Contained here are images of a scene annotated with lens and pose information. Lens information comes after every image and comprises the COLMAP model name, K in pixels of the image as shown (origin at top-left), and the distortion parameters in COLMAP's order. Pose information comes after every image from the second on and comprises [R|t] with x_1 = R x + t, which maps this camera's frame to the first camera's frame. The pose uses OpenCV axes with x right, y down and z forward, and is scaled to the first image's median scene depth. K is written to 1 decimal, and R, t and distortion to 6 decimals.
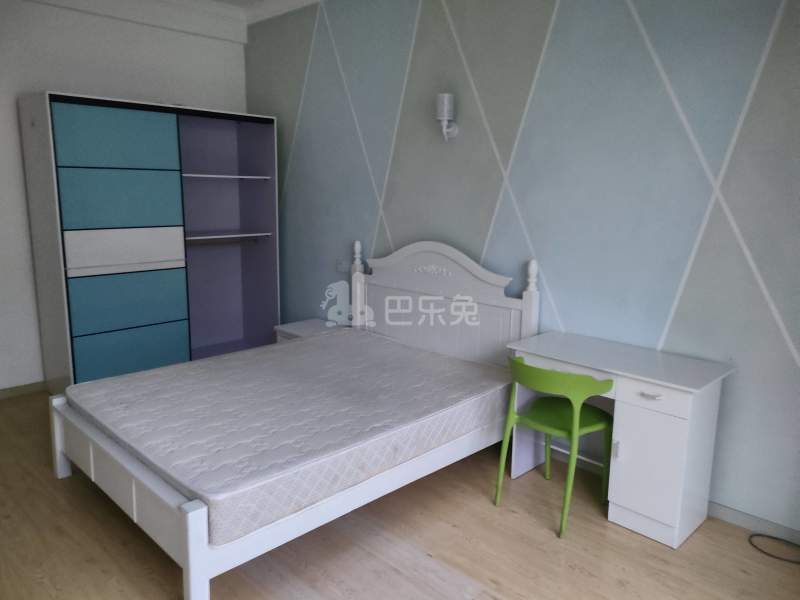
lens RADIAL K [[587.3, 0, 400.0], [0, 587.3, 300.0], [0, 0, 1]] dist [0.021761, -0.003656]
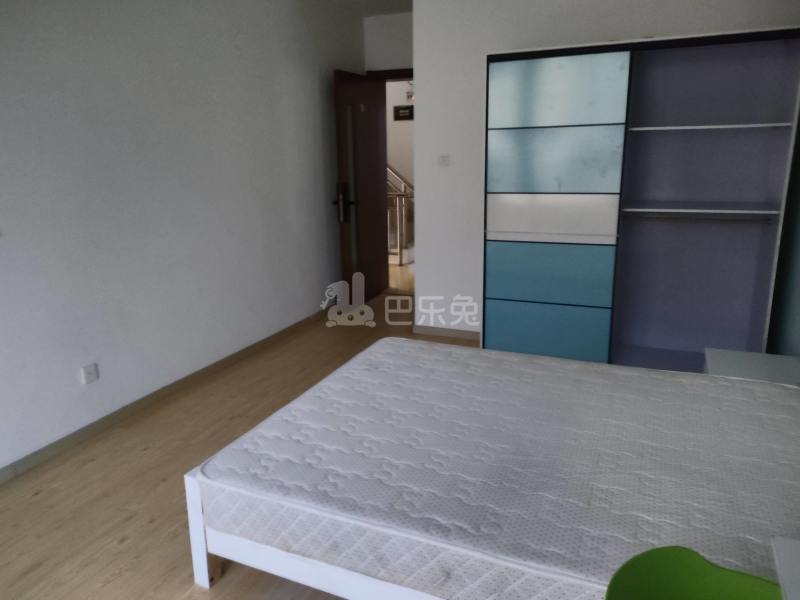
lens RADIAL K [[587.3, 0, 400.0], [0, 587.3, 300.0], [0, 0, 1]] dist [0.021761, -0.003656]
pose [[0.353290, 0.207587, -0.912192, 0.329795], [-0.154651, 0.974614, 0.161896, -0.077920], [0.922643, 0.083875, 0.376425, 0.493395]]
